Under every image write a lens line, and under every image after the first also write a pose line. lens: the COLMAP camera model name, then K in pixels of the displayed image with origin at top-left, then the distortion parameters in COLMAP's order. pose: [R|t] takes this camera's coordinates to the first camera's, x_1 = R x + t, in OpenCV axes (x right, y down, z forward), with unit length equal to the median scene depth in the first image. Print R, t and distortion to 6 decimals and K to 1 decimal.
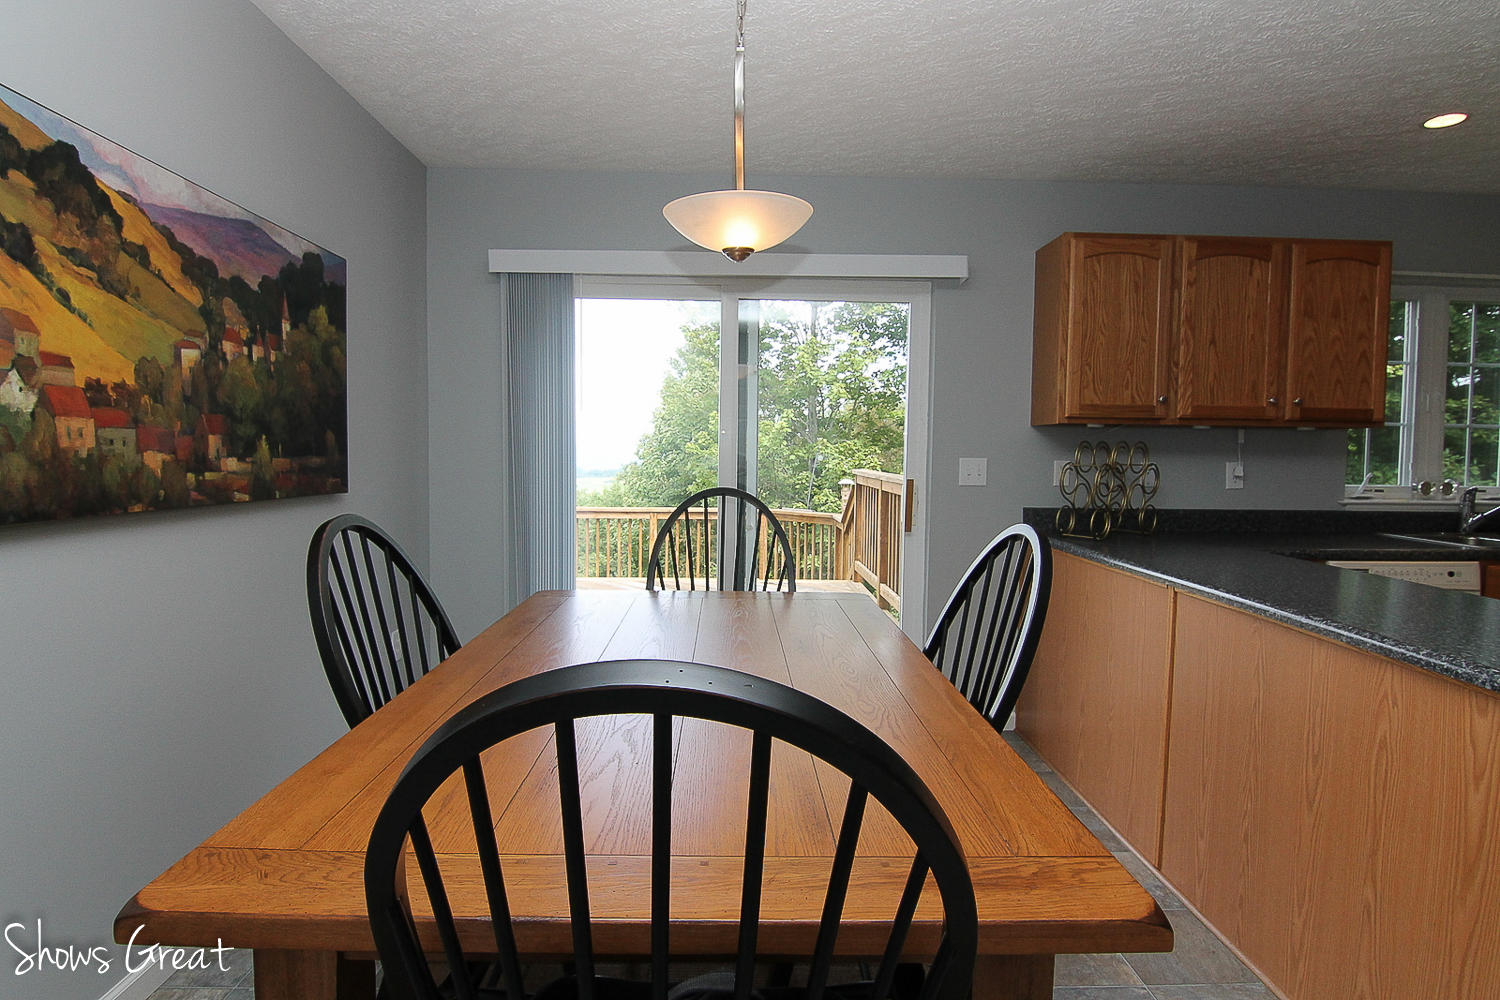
lens RADIAL K [[767.9, 0, 745.5], [0, 767.9, 492.1], [0, 0, 1]] dist [-0.003949, -0.014054]
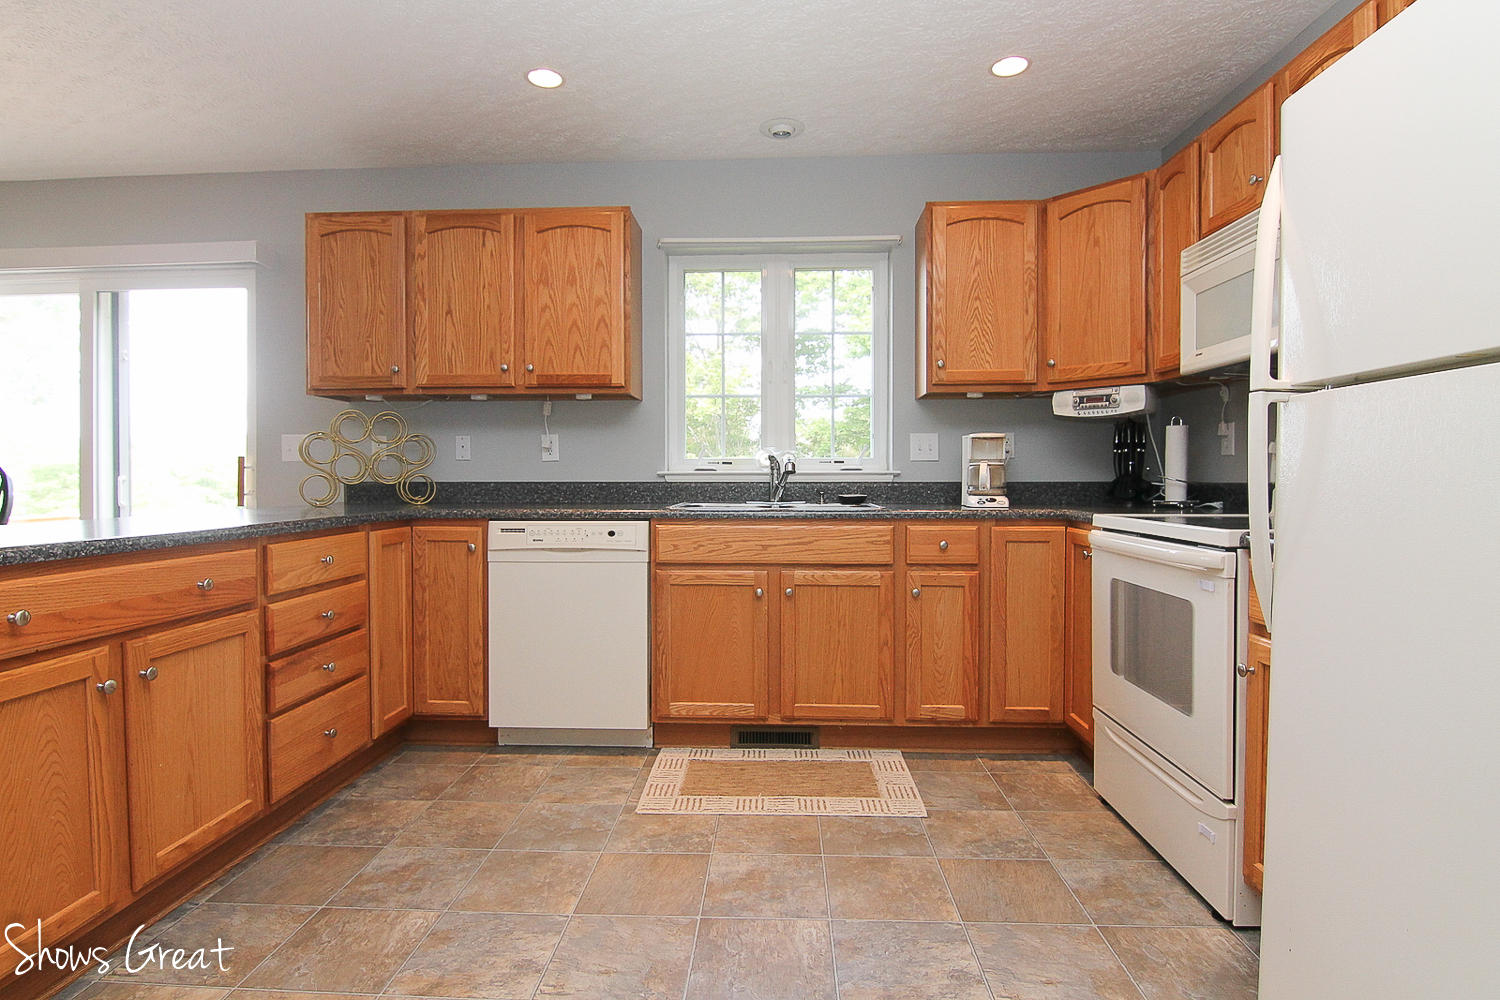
lens RADIAL K [[784.3, 0, 726.4], [0, 784.3, 493.8], [0, 0, 1]] dist [-0.001439, -0.016821]
pose [[0.996479, -0.009800, -0.083269, 1.063459], [0.006838, 0.999336, -0.035794, 0.085717], [0.083564, 0.035098, 0.995884, -0.003485]]
